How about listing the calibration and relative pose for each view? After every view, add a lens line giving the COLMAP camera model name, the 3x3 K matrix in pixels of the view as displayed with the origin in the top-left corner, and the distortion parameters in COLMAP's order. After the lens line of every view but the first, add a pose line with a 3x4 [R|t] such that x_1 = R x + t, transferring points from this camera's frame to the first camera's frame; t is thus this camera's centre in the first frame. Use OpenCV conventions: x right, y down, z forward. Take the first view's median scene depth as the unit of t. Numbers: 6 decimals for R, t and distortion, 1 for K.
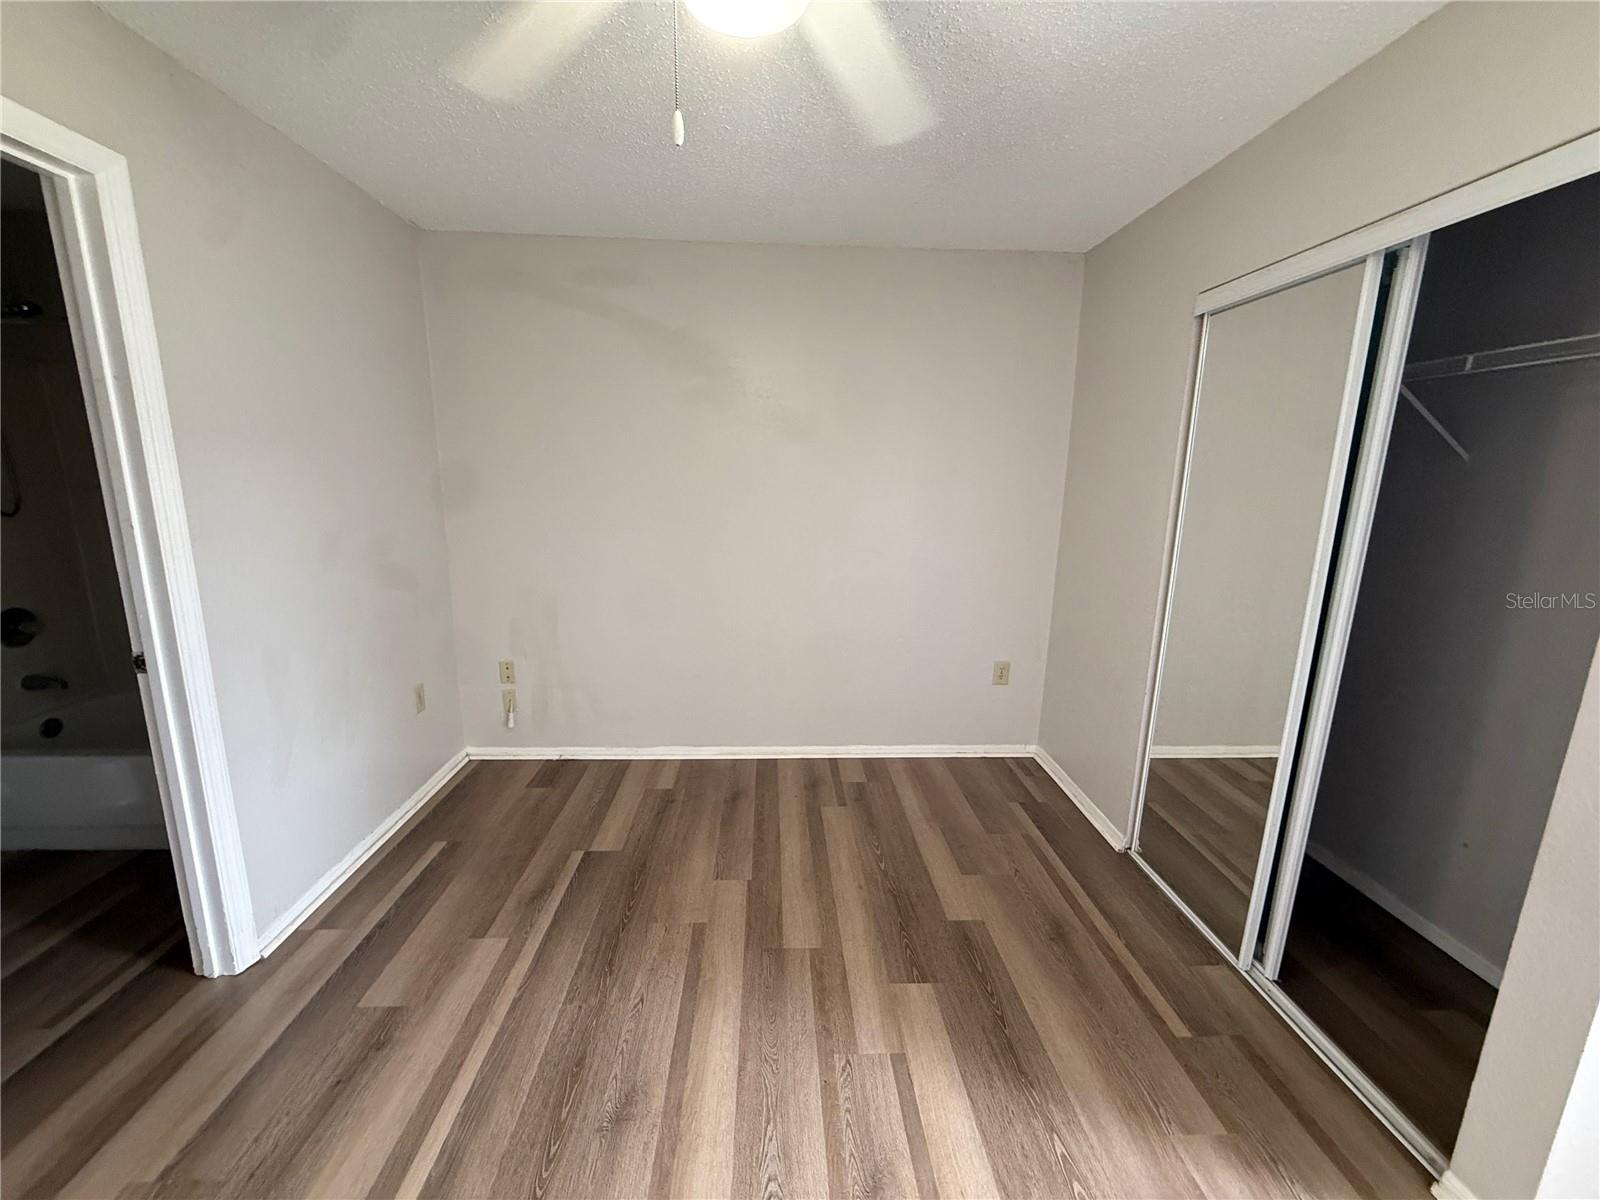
lens RADIAL K [[634.6, 0, 803.0], [0, 634.6, 601.7], [0, 0, 1]] dist [0.002789, -0.001494]
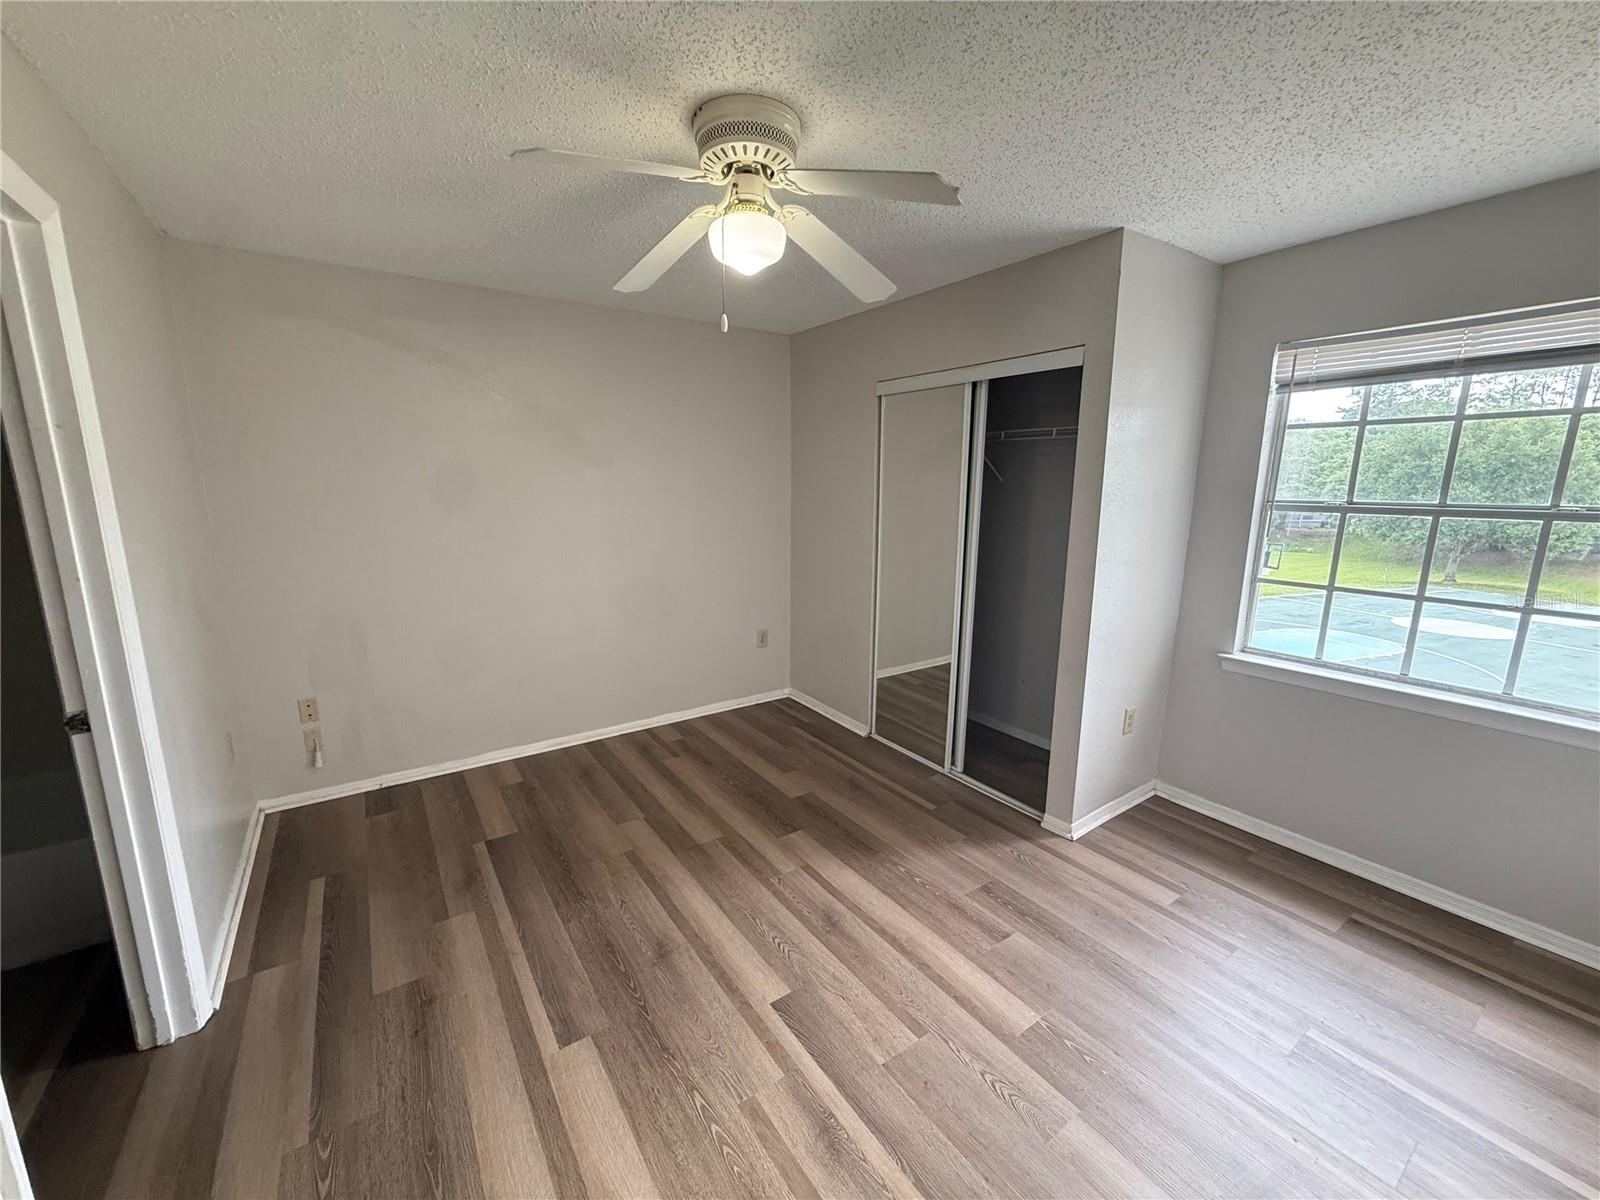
lens RADIAL K [[634.6, 0, 796.9], [0, 634.6, 599.5], [0, 0, 1]] dist [0.002789, -0.001494]
pose [[0.851193, -0.110661, 0.513055, -0.454078], [0.114390, 0.993136, 0.024429, 0.010176], [-0.512236, 0.037894, 0.858008, -0.279440]]
